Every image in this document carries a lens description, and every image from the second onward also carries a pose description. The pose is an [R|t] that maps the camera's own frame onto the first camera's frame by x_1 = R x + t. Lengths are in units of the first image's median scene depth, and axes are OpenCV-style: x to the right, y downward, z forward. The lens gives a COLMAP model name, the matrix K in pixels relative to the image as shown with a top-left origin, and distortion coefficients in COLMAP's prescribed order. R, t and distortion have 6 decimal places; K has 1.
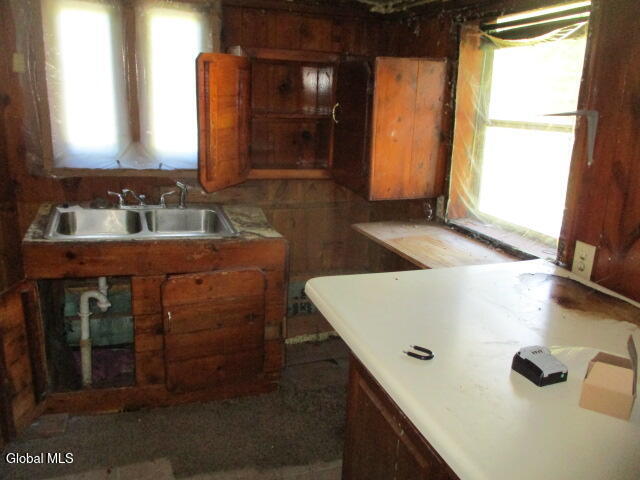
lens RADIAL K [[517.7, 0, 320.0], [0, 517.7, 240.0], [0, 0, 1]] dist [-0.006053, 0.005351]
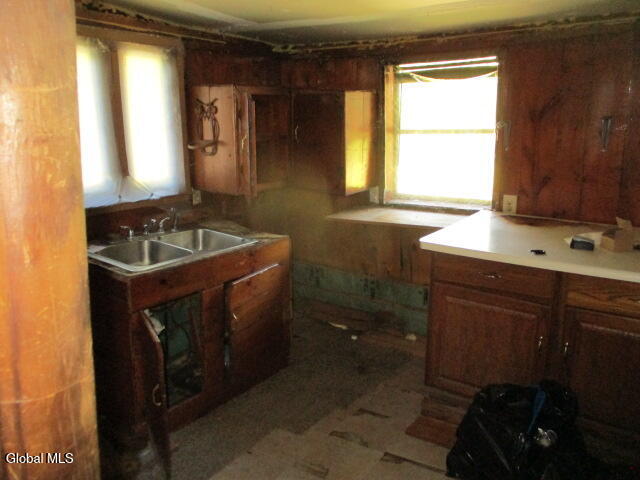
lens RADIAL K [[517.7, 0, 320.0], [0, 517.7, 240.0], [0, 0, 1]] dist [-0.006053, 0.005351]
pose [[0.820503, -0.189036, 0.539481, -0.690248], [0.201358, 0.978829, 0.036737, -0.026053], [-0.535004, 0.078486, 0.841196, -0.084997]]
